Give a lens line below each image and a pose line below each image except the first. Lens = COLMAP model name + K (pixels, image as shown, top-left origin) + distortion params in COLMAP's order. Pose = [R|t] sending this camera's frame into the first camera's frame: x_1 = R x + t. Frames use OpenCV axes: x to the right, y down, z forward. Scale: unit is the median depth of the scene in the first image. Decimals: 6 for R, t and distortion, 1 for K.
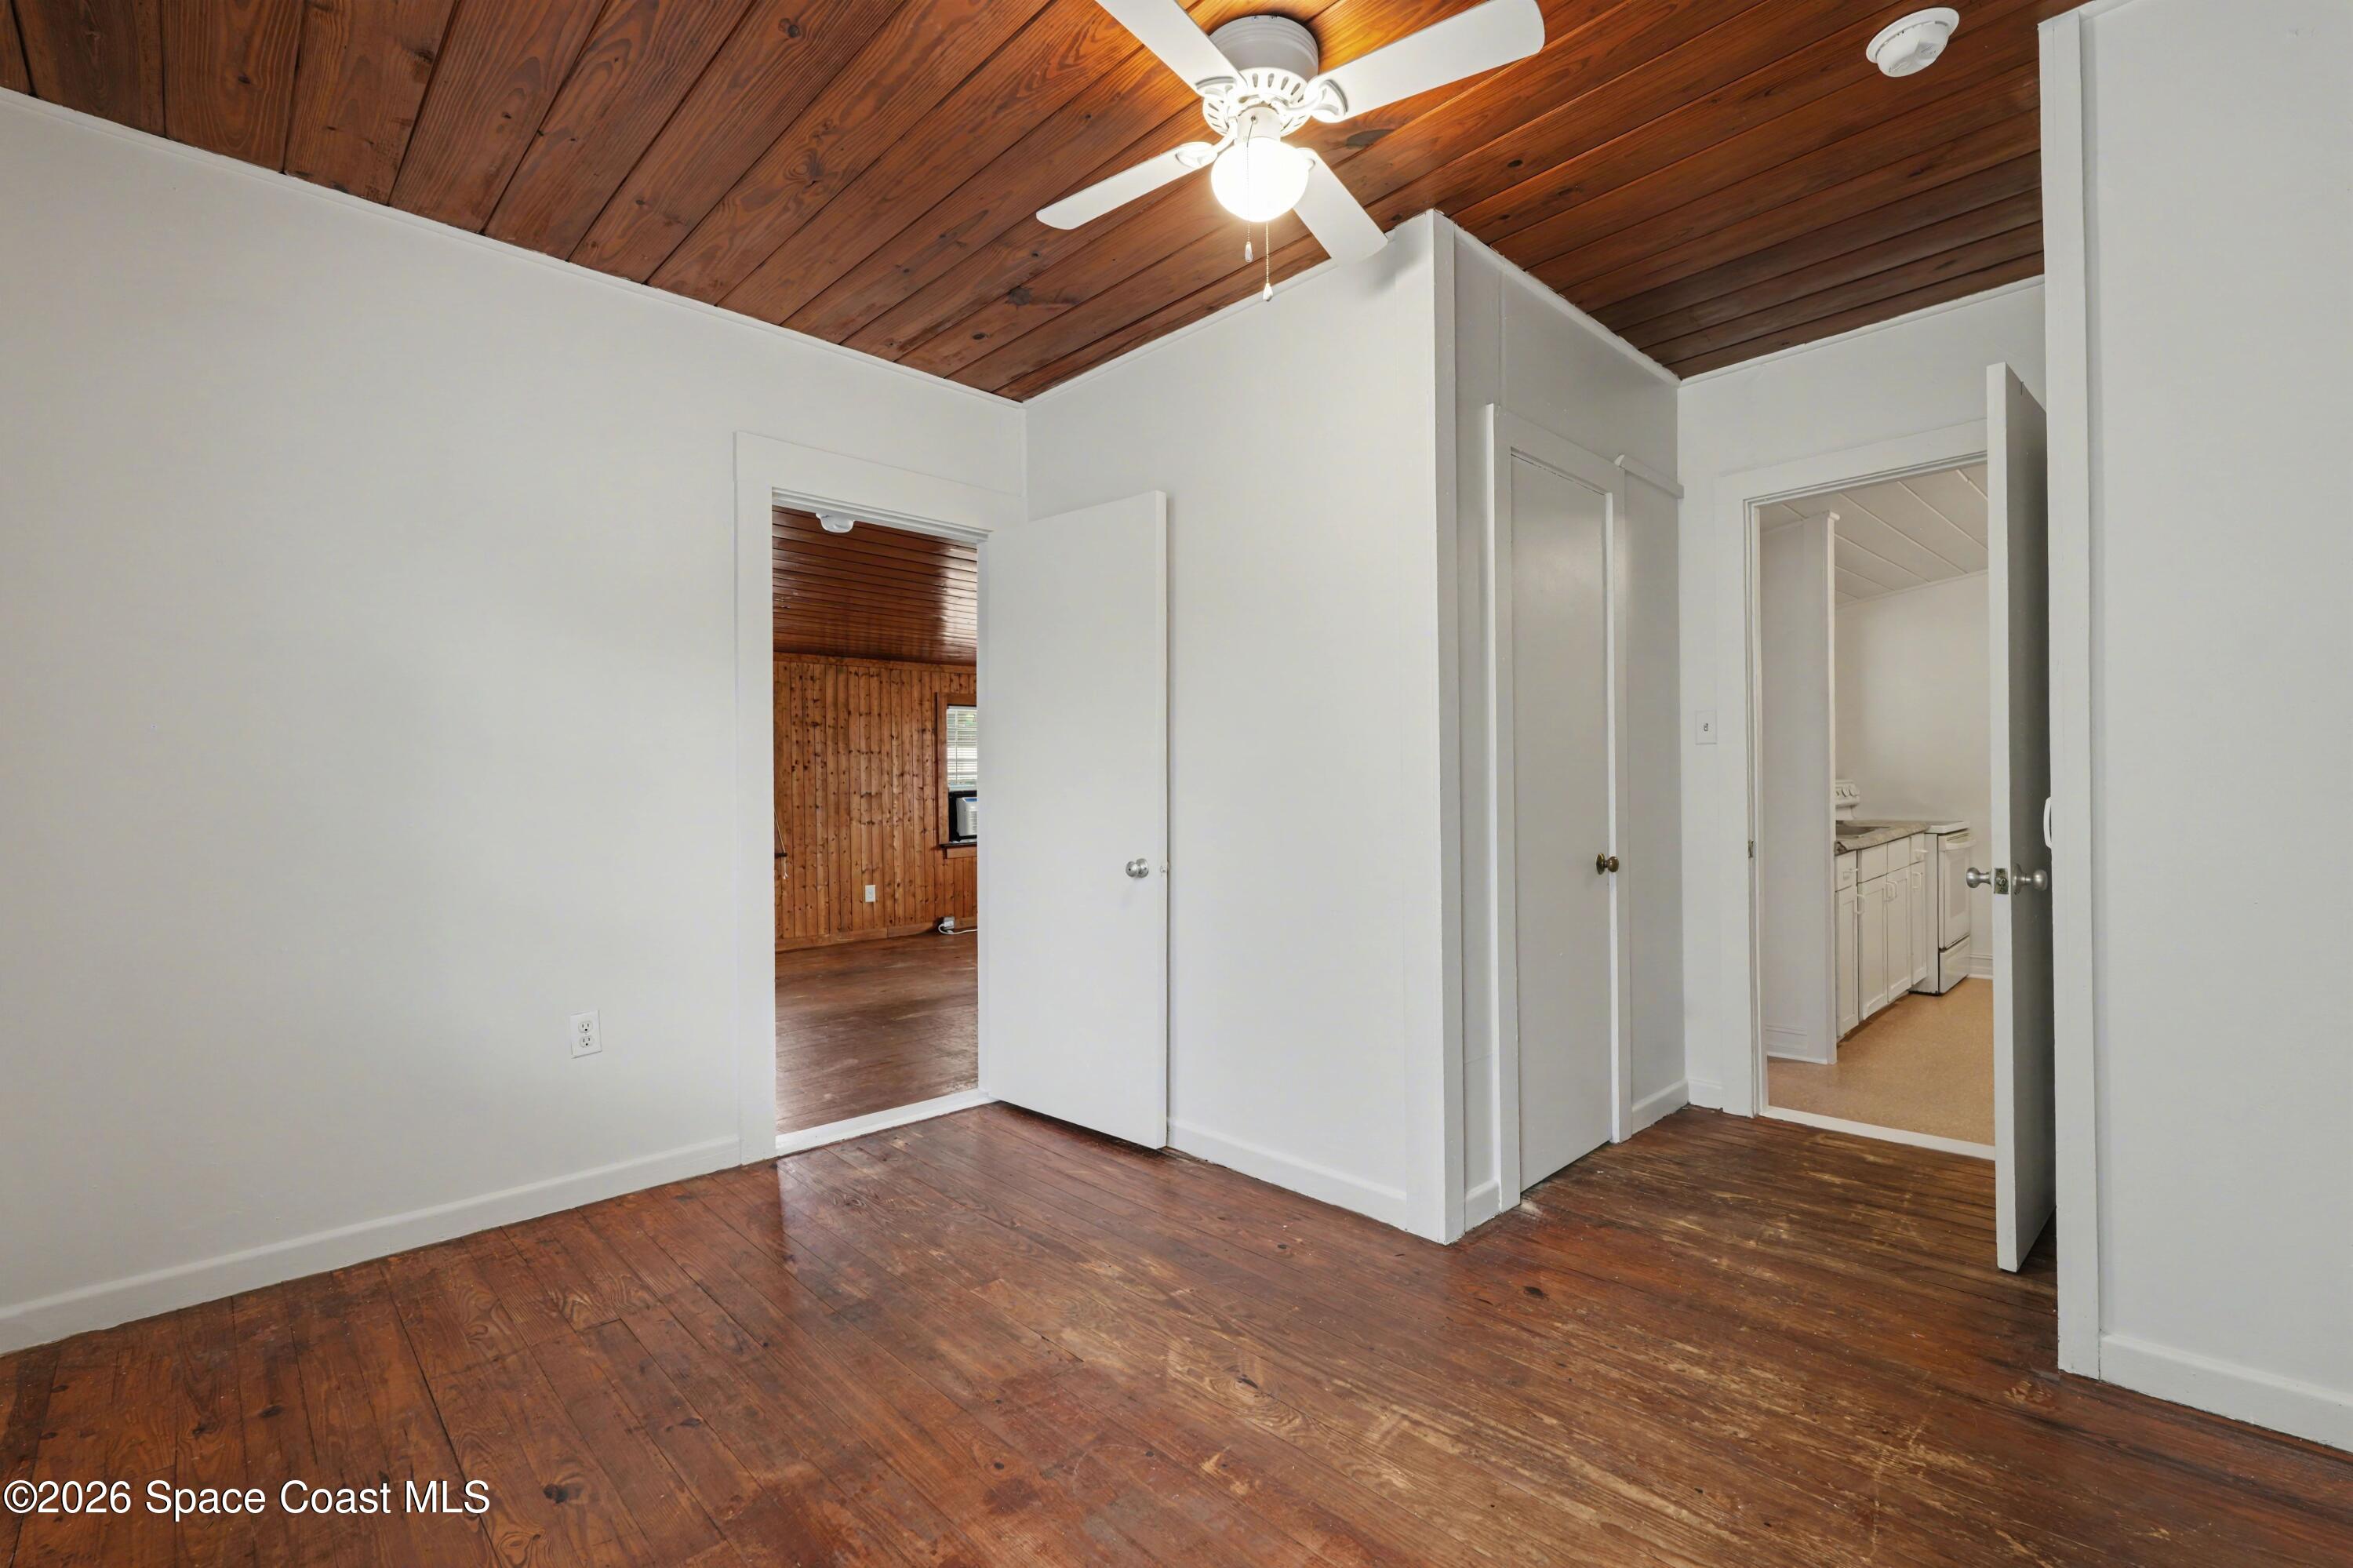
lens RADIAL K [[1024.8, 0, 1186.0], [0, 1024.8, 787.0], [0, 0, 1]] dist [0.001024, -0.001092]
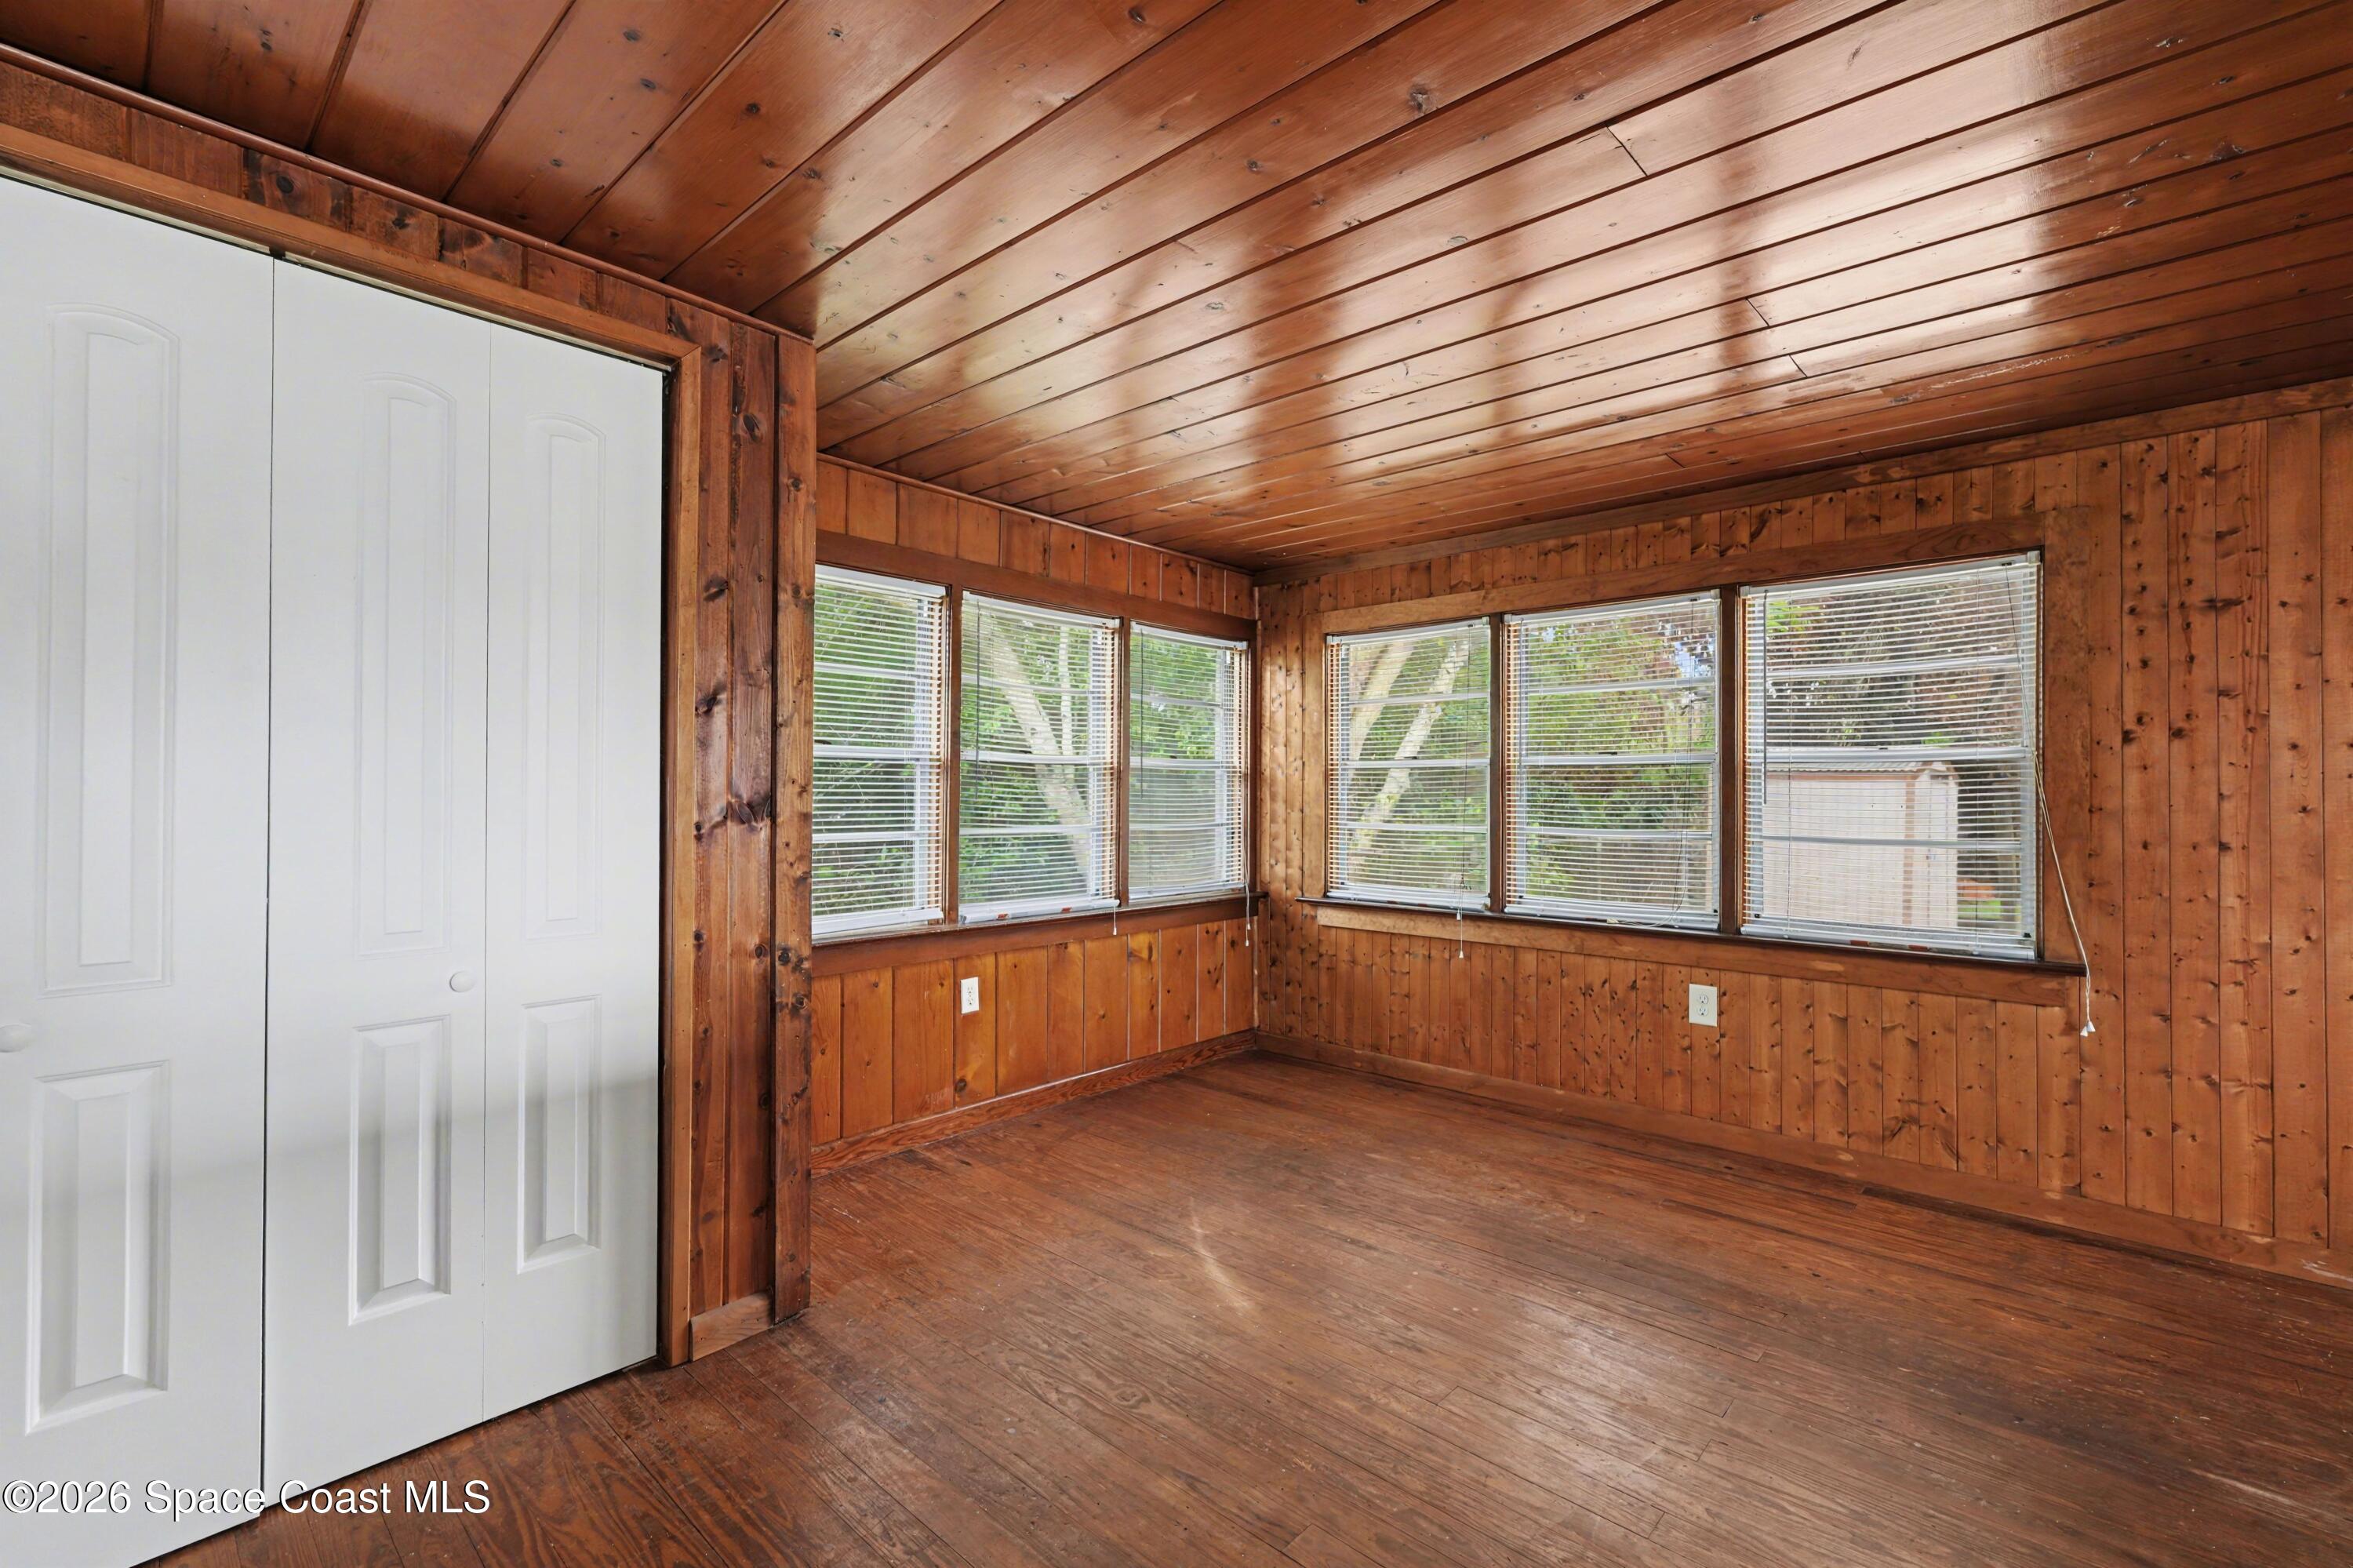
lens RADIAL K [[1024.8, 0, 1188.3], [0, 1024.8, 784.6], [0, 0, 1]] dist [0.001024, -0.001092]
pose [[0.063249, 0.003442, -0.997992, -0.062452], [-0.014263, 0.999895, 0.002544, 0.003939], [0.997896, 0.014073, 0.063292, 0.918295]]
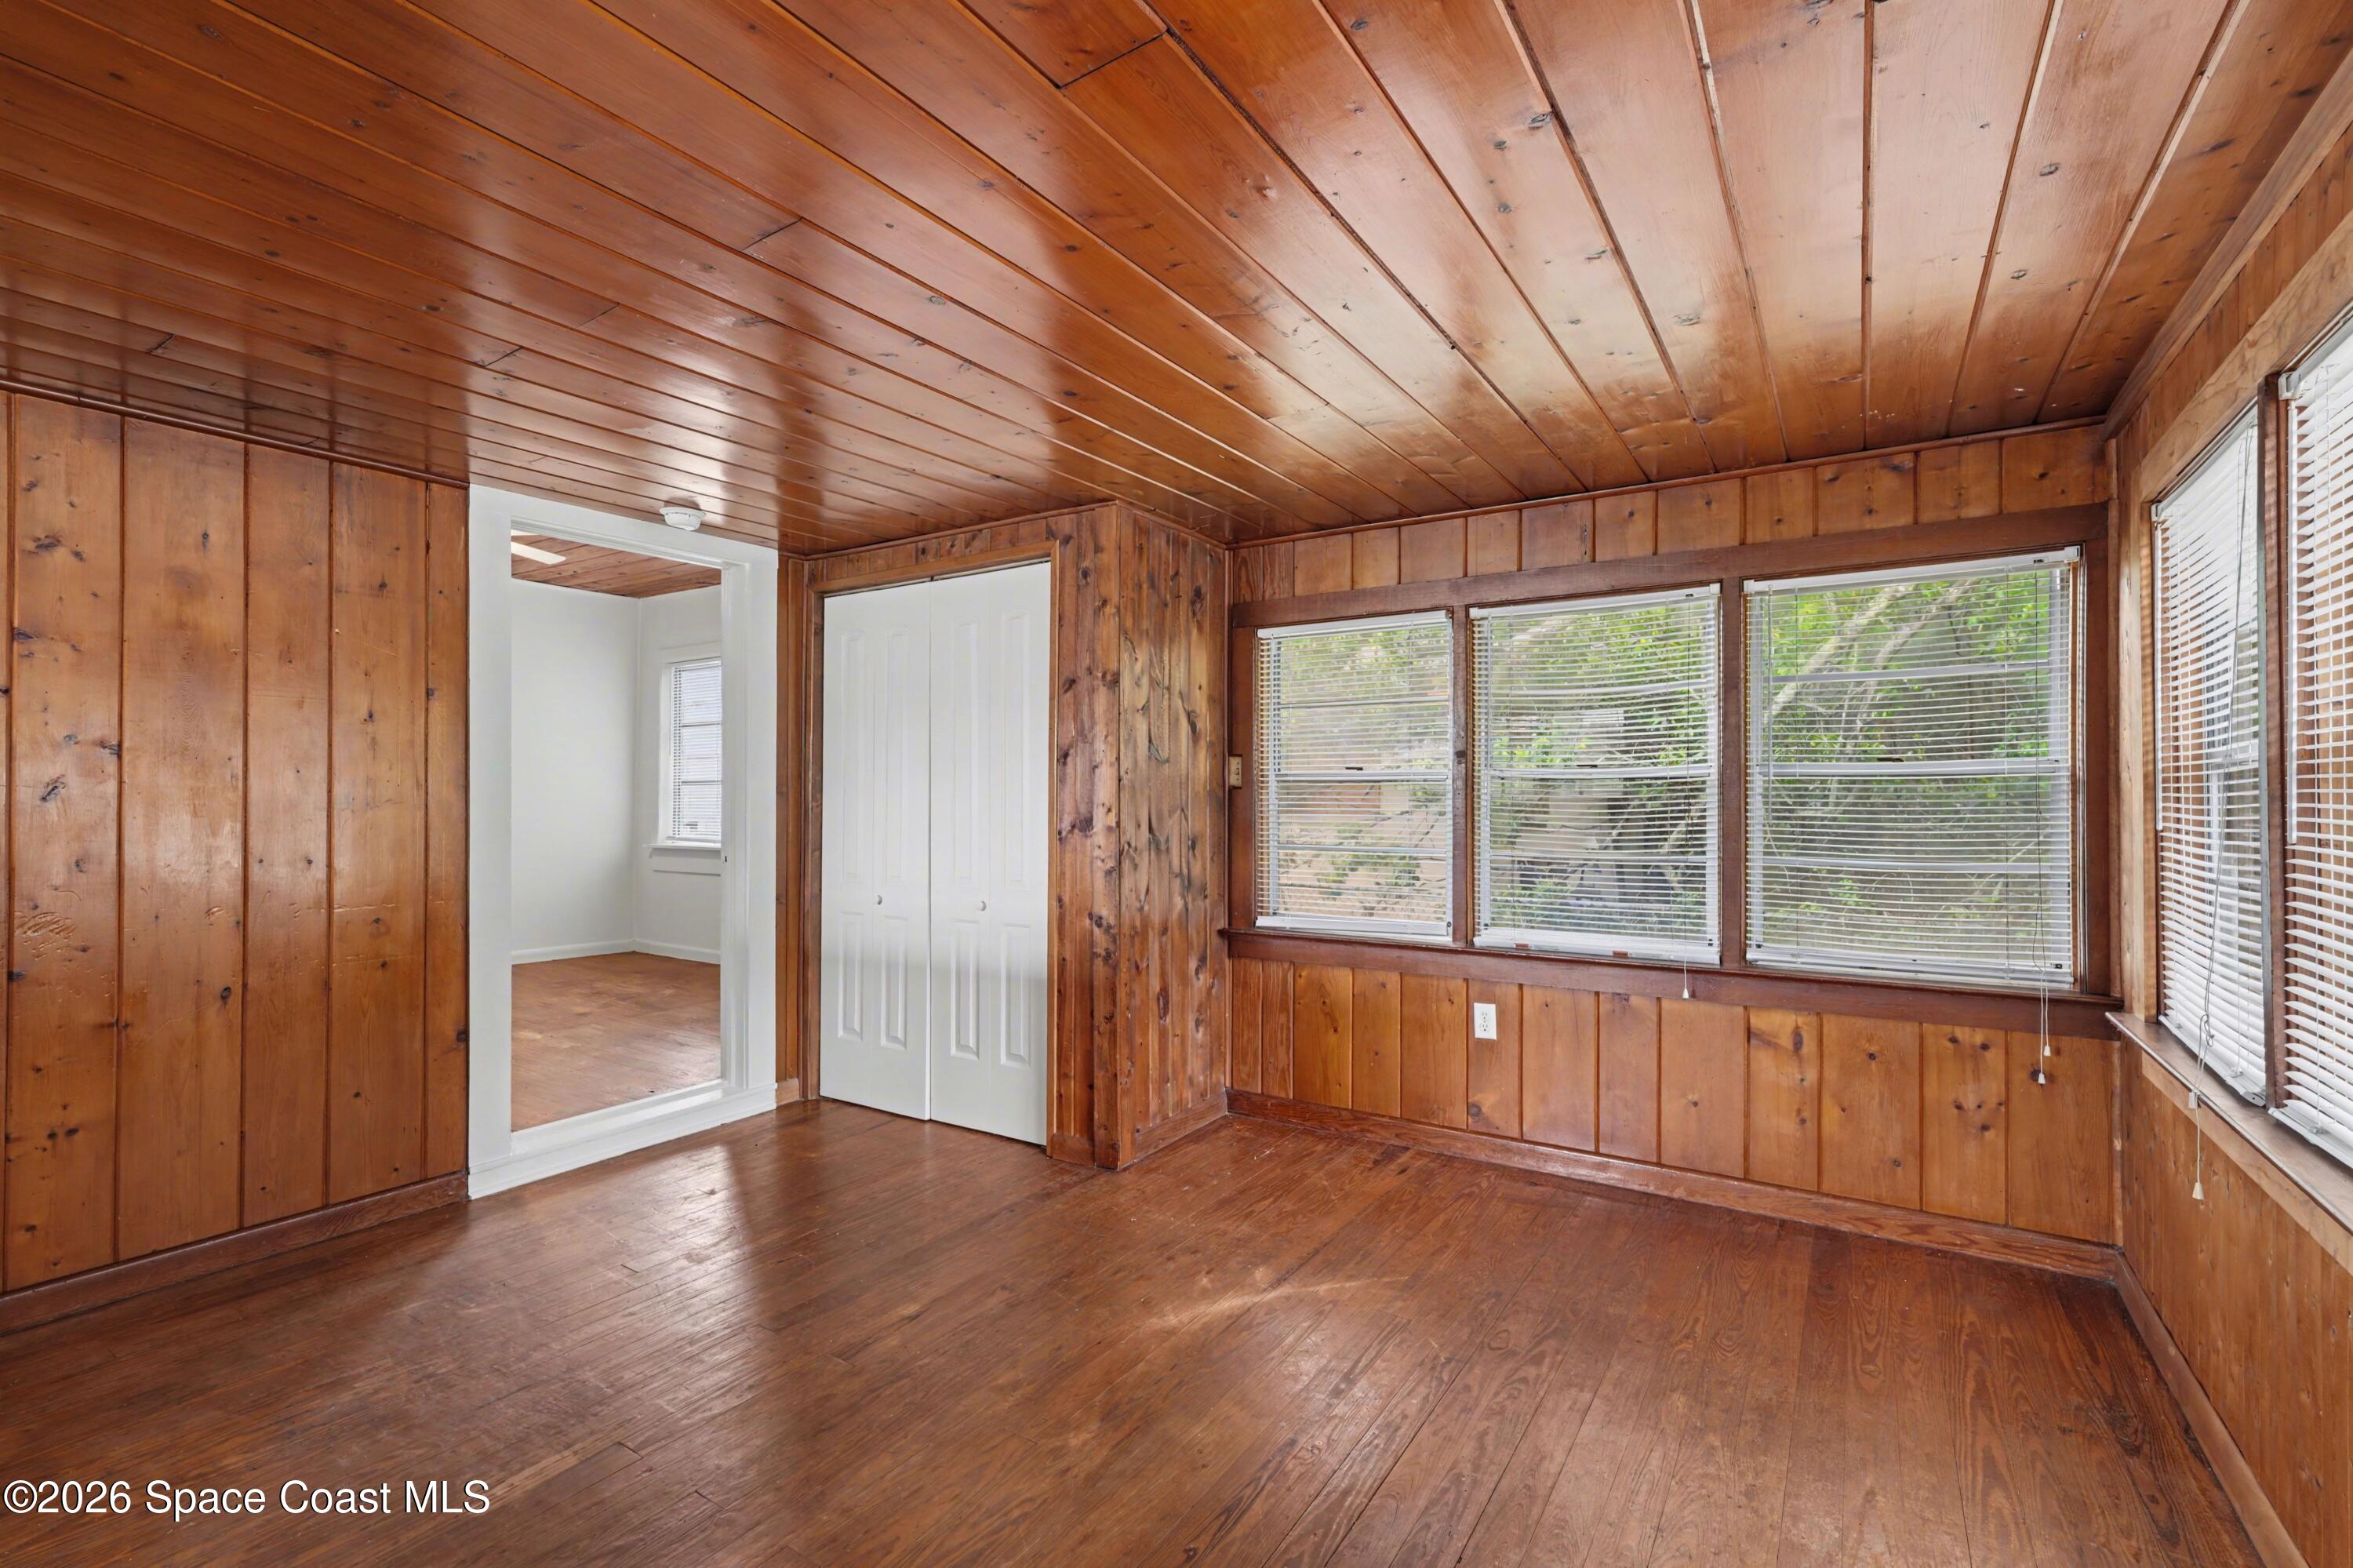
lens RADIAL K [[1024.8, 0, 1188.6], [0, 1024.8, 791.5], [0, 0, 1]] dist [0.001024, -0.001092]
pose [[-0.975774, 0.006142, -0.218697, -0.412147], [0.006482, 0.999979, -0.000839, -0.001016], [0.218687, -0.002236, -0.975793, 1.410582]]
